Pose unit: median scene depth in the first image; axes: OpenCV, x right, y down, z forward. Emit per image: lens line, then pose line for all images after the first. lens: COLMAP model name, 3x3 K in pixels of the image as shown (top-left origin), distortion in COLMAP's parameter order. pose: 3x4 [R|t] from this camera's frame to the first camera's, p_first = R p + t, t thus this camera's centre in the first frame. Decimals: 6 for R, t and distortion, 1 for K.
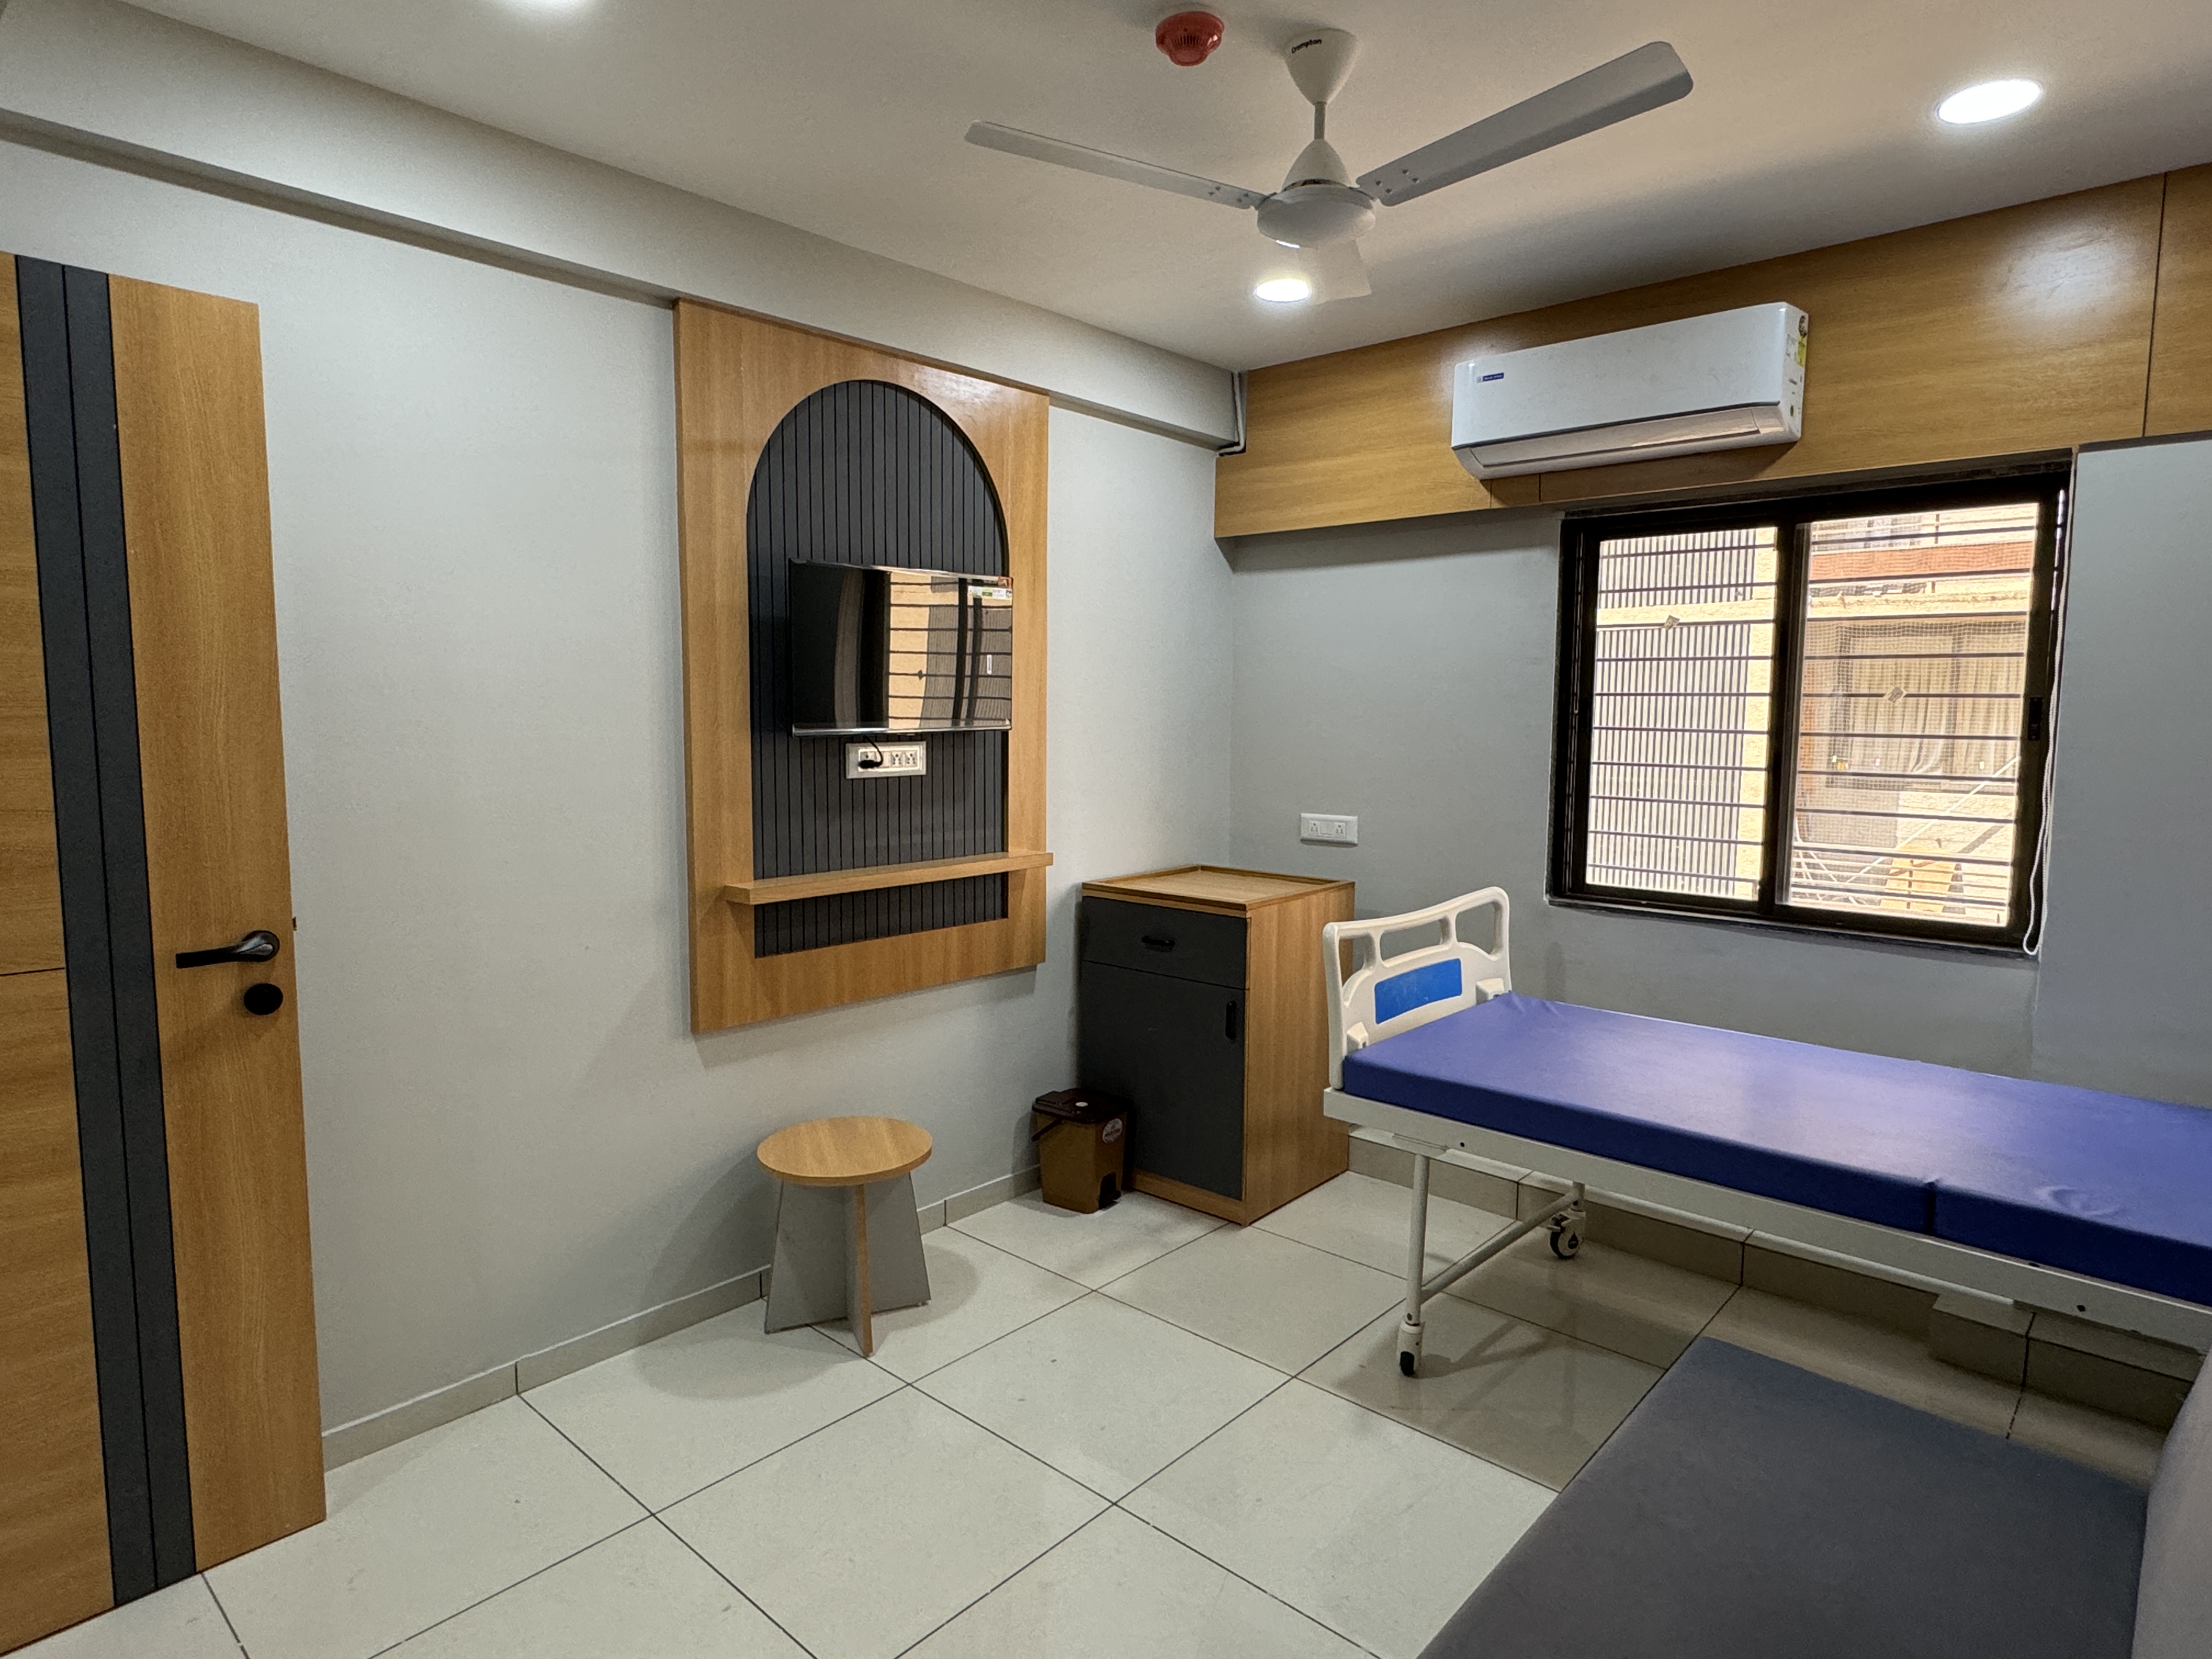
lens RADIAL K [[1236.8, 0, 1103.6], [0, 1236.8, 825.2], [0, 0, 1]] dist [0.000012, -0.000946]
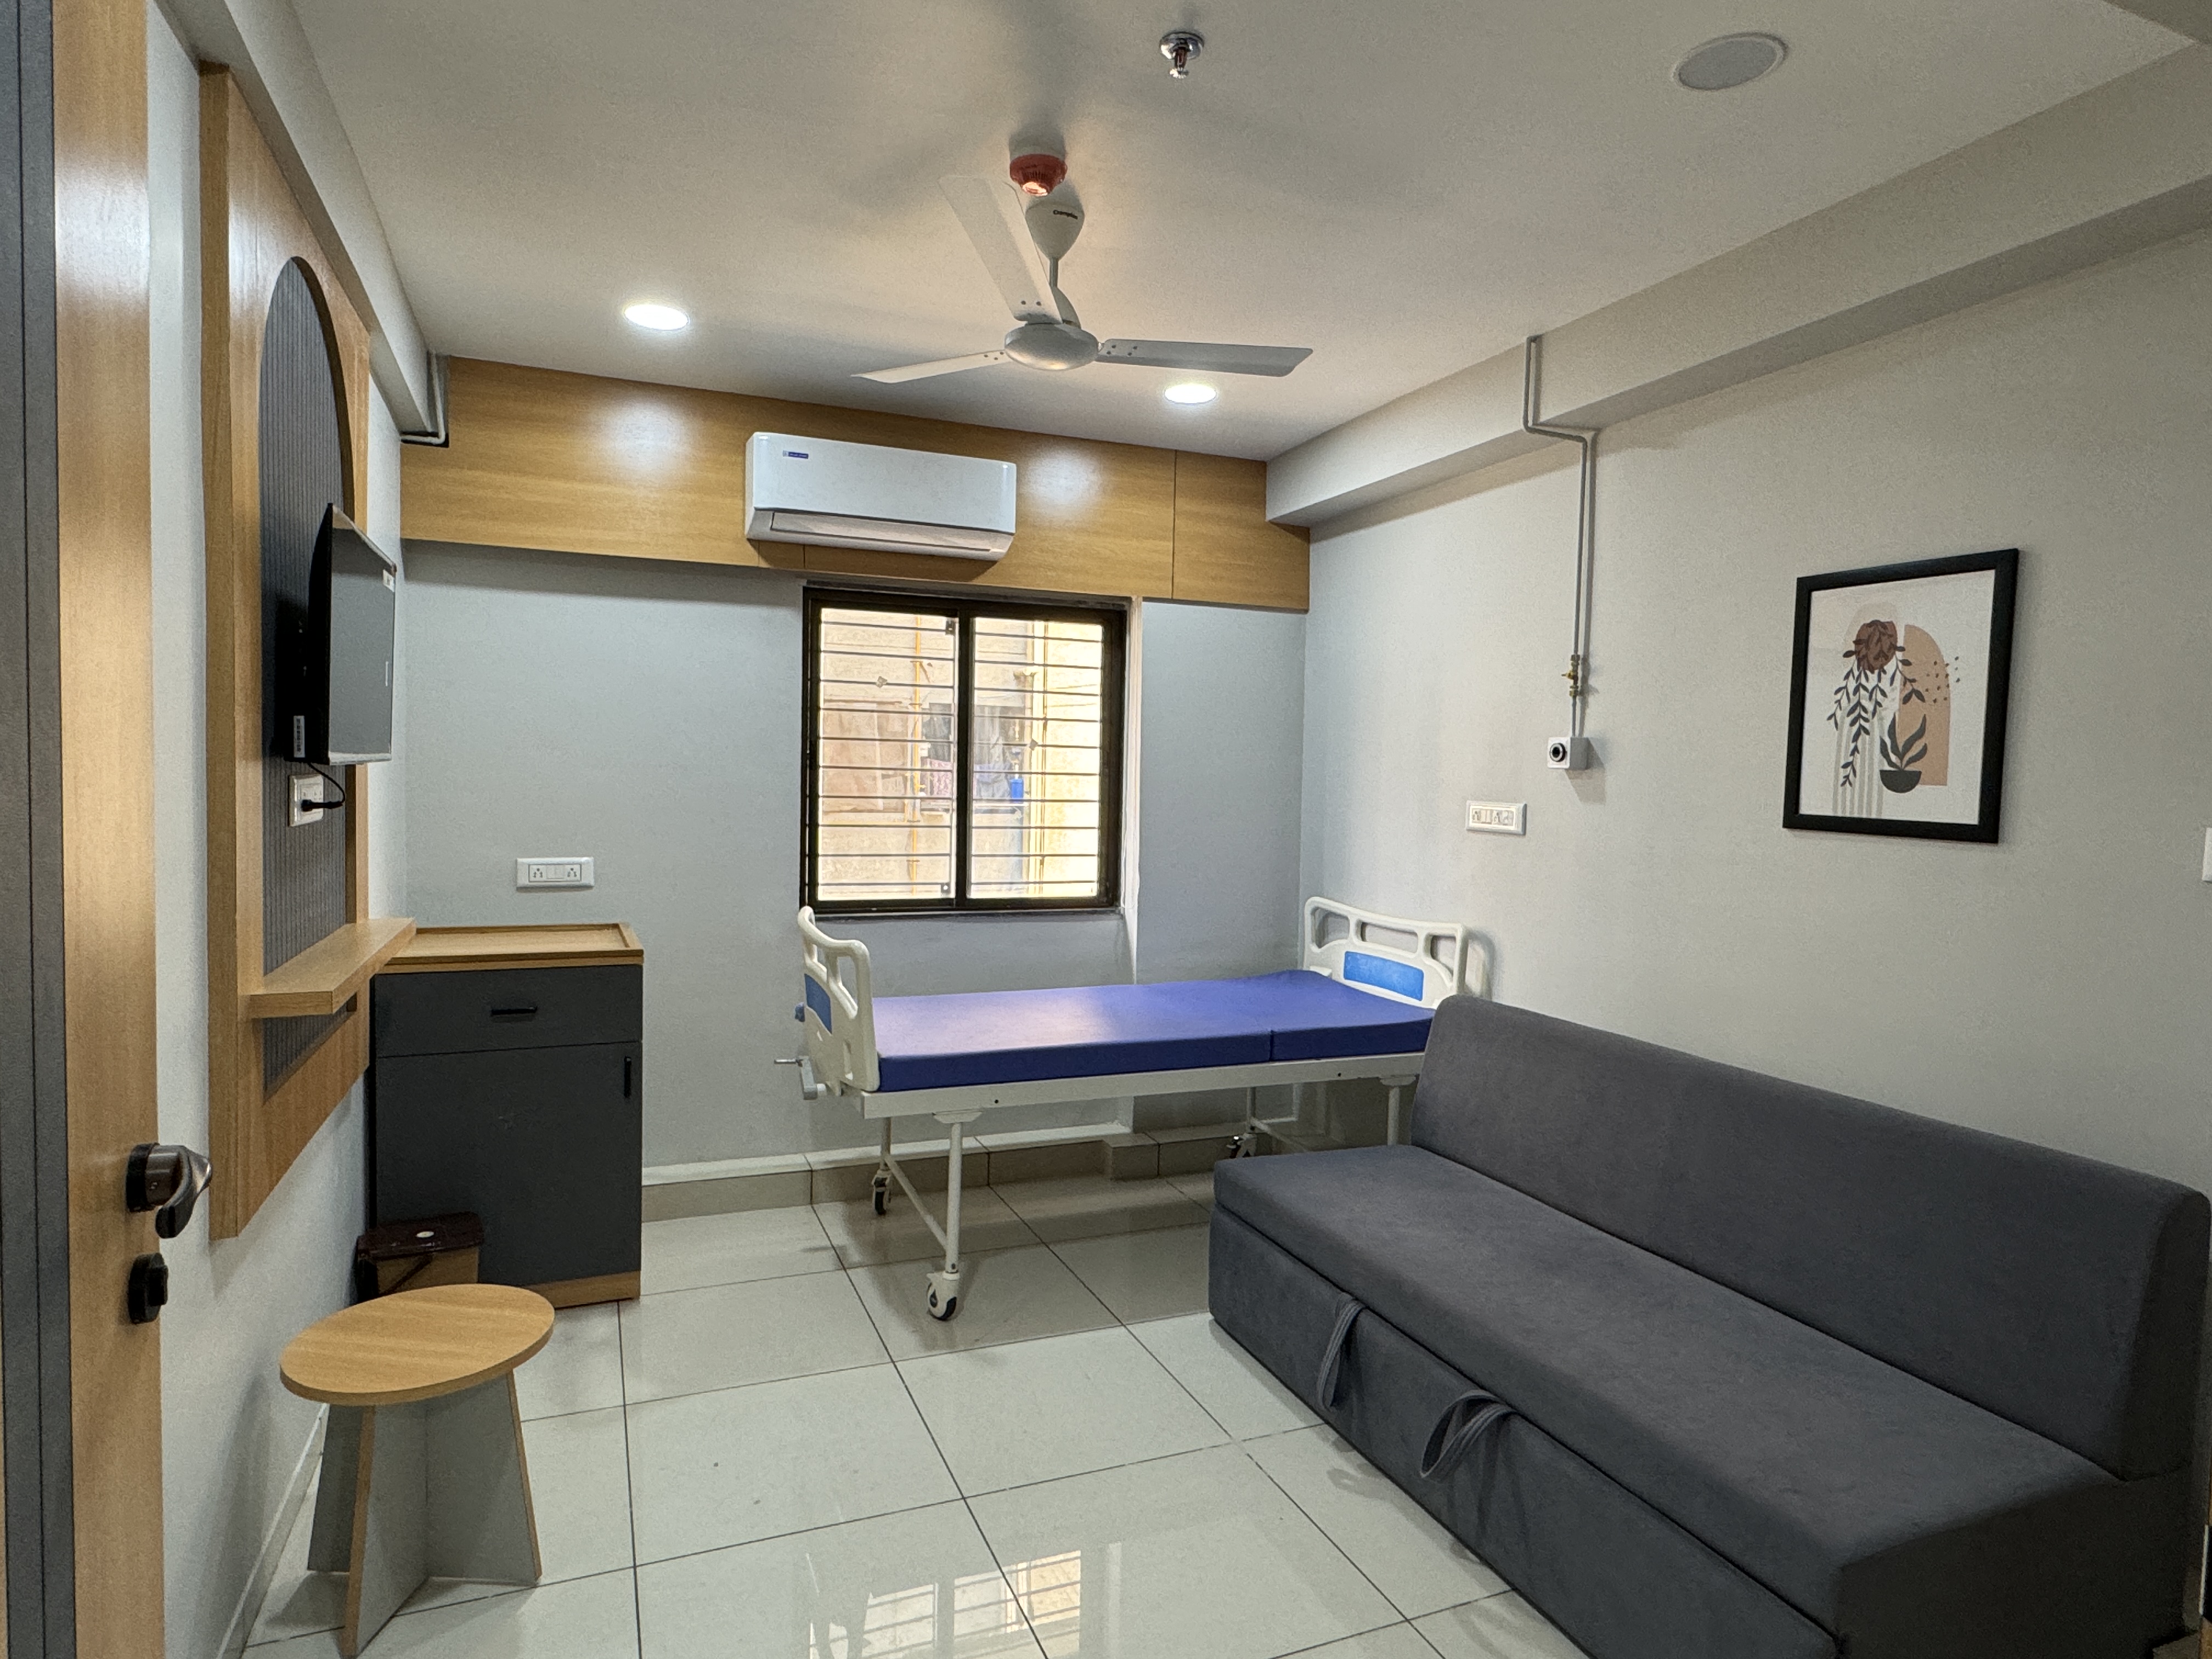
lens RADIAL K [[1236.8, 0, 1096.3], [0, 1236.8, 827.8], [0, 0, 1]] dist [0.000012, -0.000946]
pose [[0.434824, -0.034620, 0.899850, -0.587908], [0.068754, 0.997620, 0.005158, -0.009491], [-0.897887, 0.059626, 0.436170, 0.279478]]
